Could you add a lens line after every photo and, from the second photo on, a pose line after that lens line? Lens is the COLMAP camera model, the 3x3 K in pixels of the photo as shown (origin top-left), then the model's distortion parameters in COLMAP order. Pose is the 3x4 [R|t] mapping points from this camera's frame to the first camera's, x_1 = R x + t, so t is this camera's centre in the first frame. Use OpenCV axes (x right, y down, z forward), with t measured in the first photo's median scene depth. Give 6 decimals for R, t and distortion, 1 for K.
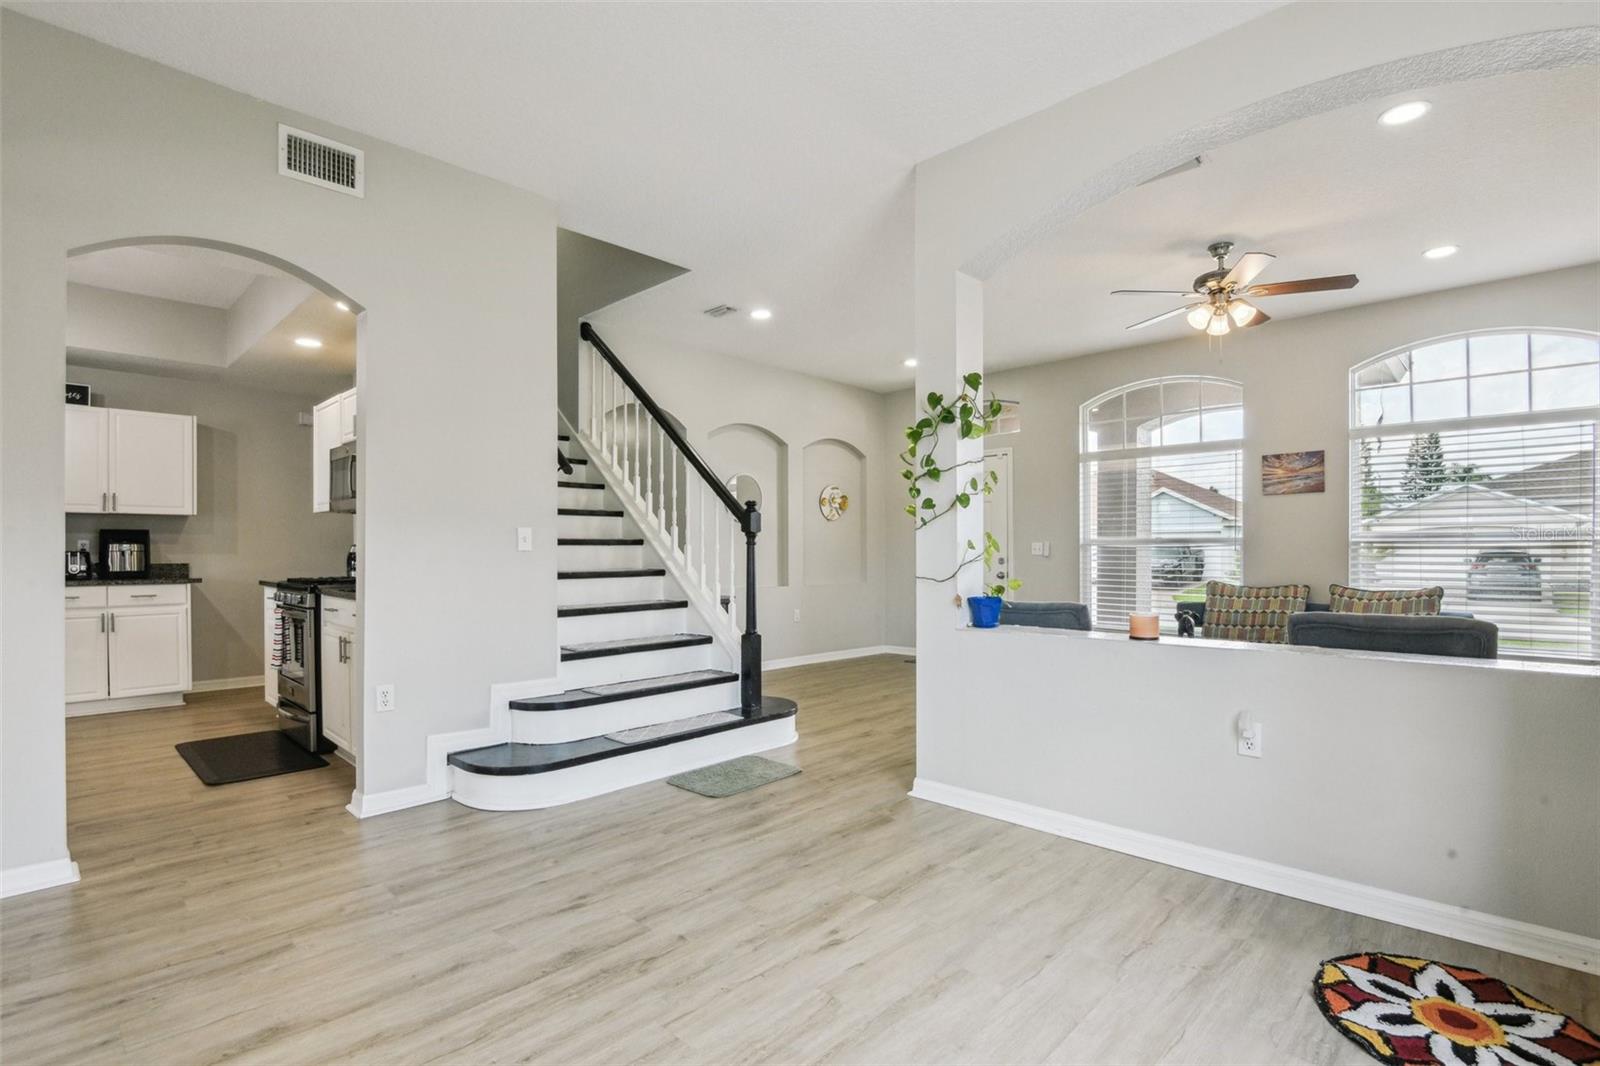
lens RADIAL K [[755.7, 0, 796.3], [0, 755.7, 546.8], [0, 0, 1]] dist [-0.023031, -0.000751]
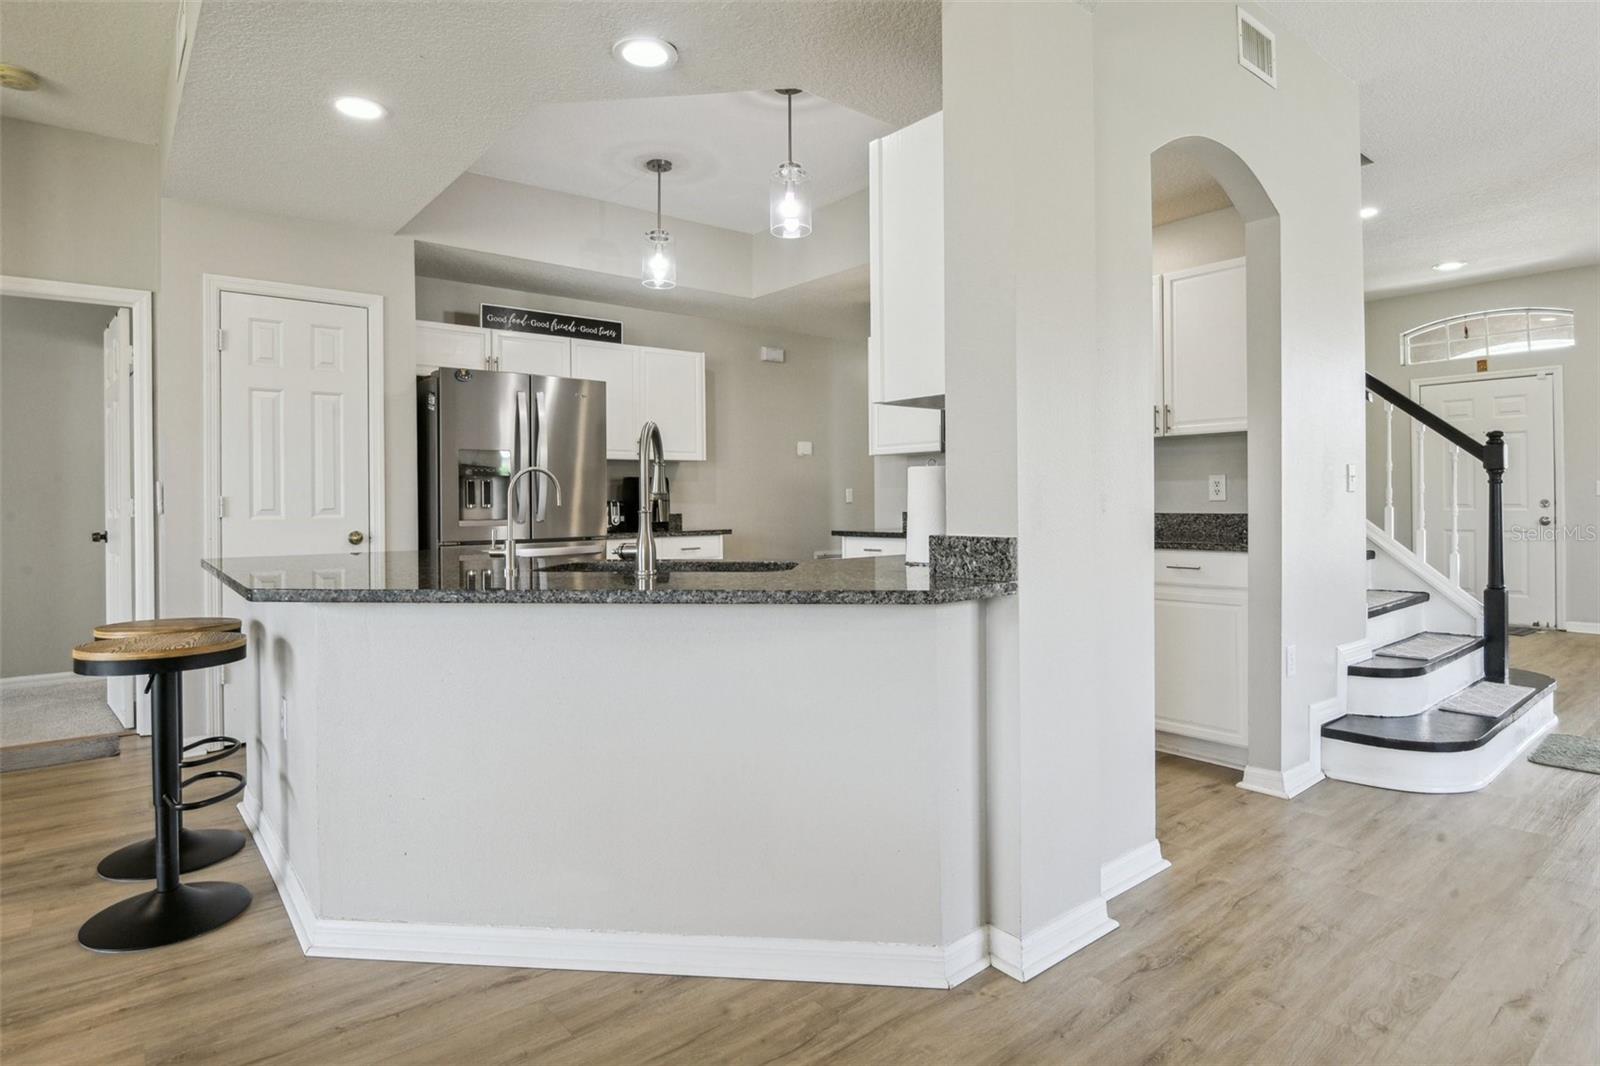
lens RADIAL K [[852.3, 0, 795.3], [0, 852.3, 502.3], [0, 0, 1]] dist [0.001632, 0.000192]
pose [[0.992309, -0.009899, -0.123385, -0.611076], [0.010902, 0.999913, 0.007454, 0.002101], [0.123301, -0.008741, 0.992331, -0.035214]]
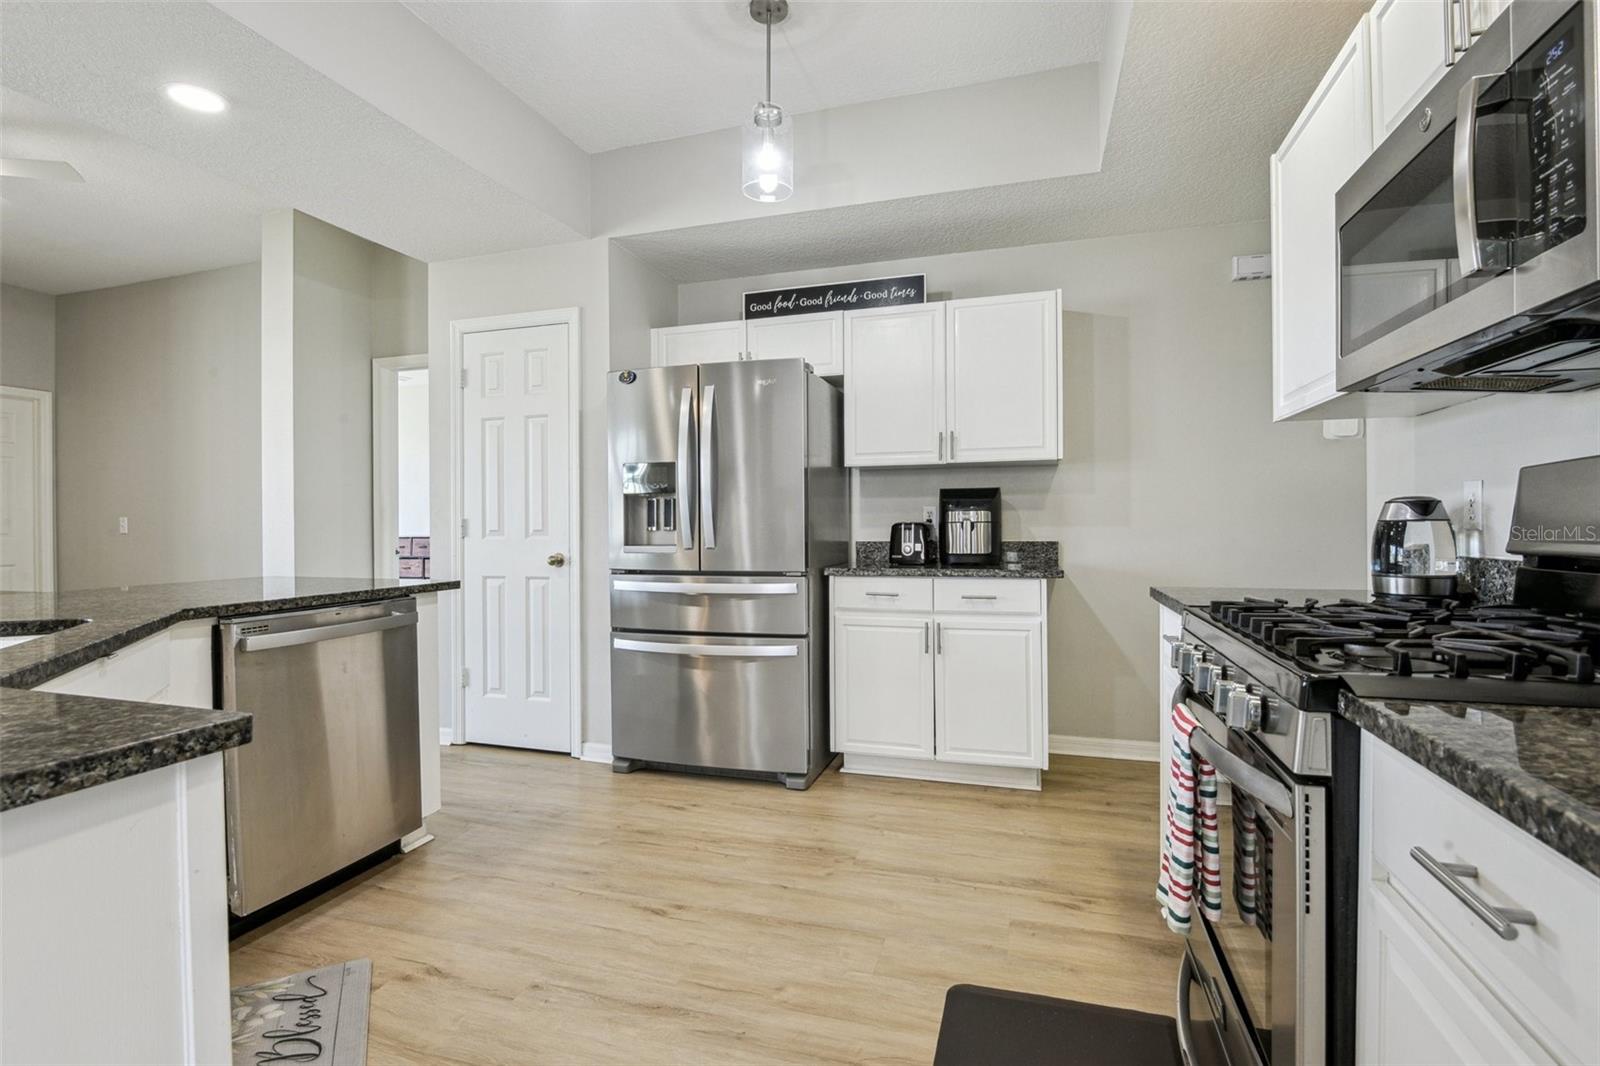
lens RADIAL K [[755.7, 0, 796.3], [0, 755.7, 546.8], [0, 0, 1]] dist [-0.023031, -0.000751]
pose [[0.451716, 0.026489, -0.891768, -0.398402], [0.011081, 0.999315, 0.035297, 0.002484], [0.892093, -0.025826, 0.451113, 0.583480]]
